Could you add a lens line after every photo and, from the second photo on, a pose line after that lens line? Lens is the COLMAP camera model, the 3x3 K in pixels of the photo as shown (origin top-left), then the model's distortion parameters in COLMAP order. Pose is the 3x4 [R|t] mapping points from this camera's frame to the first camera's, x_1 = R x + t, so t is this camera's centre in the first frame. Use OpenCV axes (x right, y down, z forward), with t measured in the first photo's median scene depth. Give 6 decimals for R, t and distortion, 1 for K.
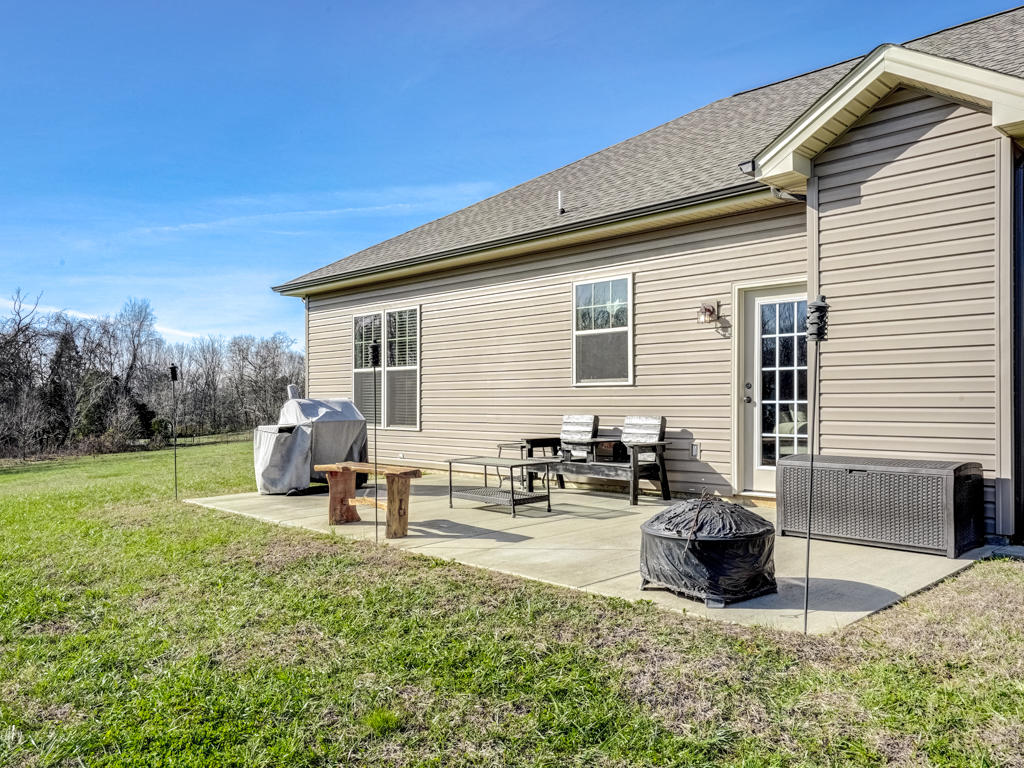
lens RADIAL K [[799.4, 0, 513.3], [0, 799.4, 415.5], [0, 0, 1]] dist [-0.000805, -0.002546]
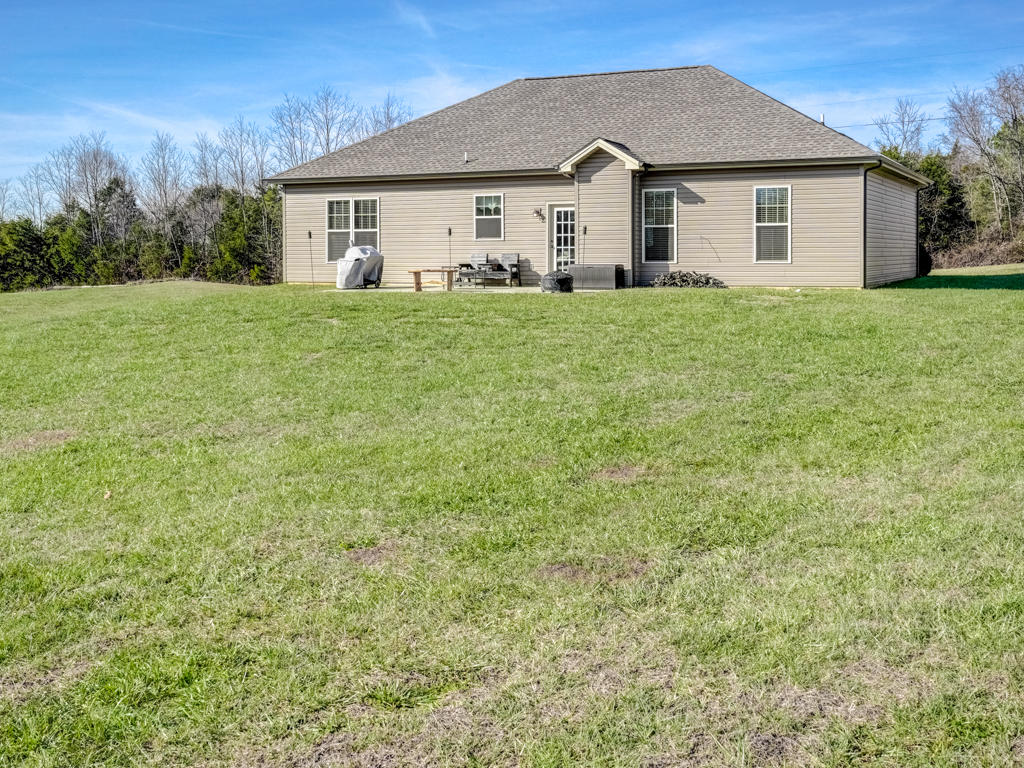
lens RADIAL K [[1168.3, 0, 512.0], [0, 1168.3, 384.0], [0, 0, 1]] dist [-0.003782, -0.000927]
pose [[0.939919, -0.040892, 0.338938, -1.104371], [0.008514, 0.995299, 0.096471, 0.056005], [-0.341290, -0.087789, 0.935849, -2.488321]]
